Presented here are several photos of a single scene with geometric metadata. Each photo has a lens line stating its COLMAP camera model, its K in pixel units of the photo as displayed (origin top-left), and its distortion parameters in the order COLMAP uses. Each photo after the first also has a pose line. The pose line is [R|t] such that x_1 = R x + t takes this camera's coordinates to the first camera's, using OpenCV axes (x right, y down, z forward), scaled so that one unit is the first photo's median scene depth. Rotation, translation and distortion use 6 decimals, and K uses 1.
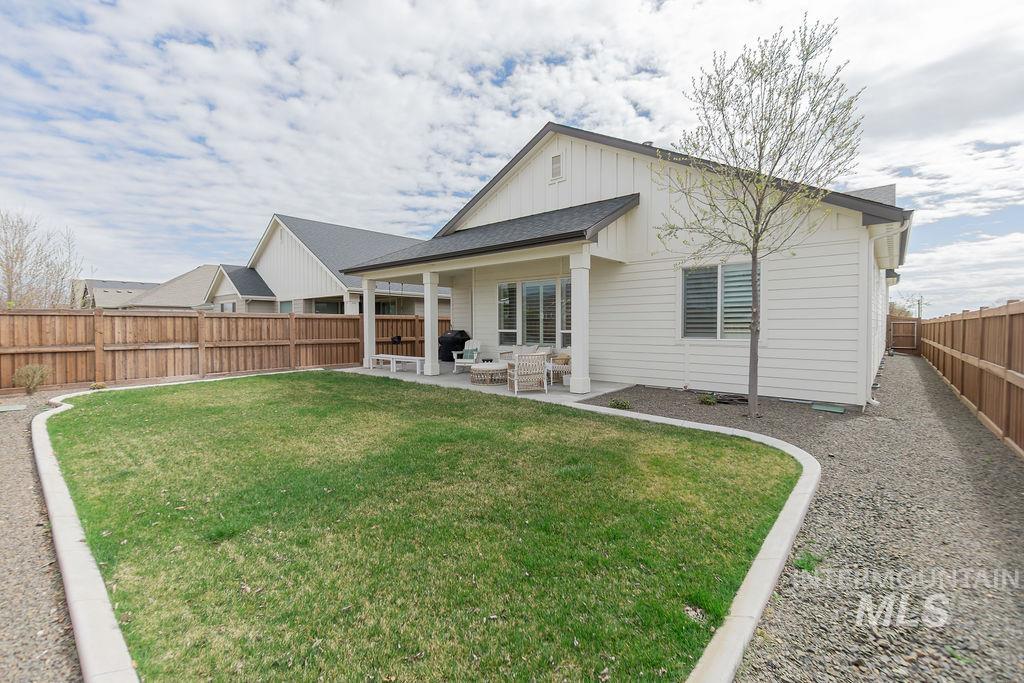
lens RADIAL K [[443.0, 0, 505.0], [0, 443.0, 335.5], [0, 0, 1]] dist [-0.003093, -0.000249]
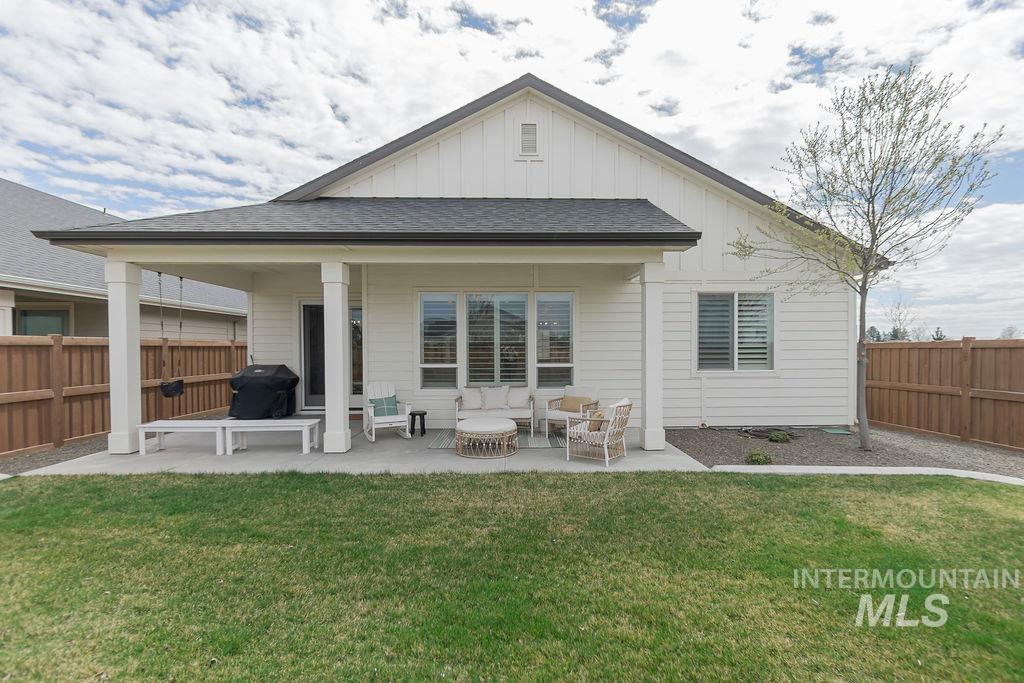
lens RADIAL K [[450.9, 0, 513.1], [0, 450.9, 356.2], [0, 0, 1]] dist [-0.003020, 0.000161]
pose [[0.735961, -0.012124, 0.676915, -0.381976], [0.019361, 0.999808, -0.003144, -0.021156], [-0.676747, 0.015419, 0.736054, 0.447145]]
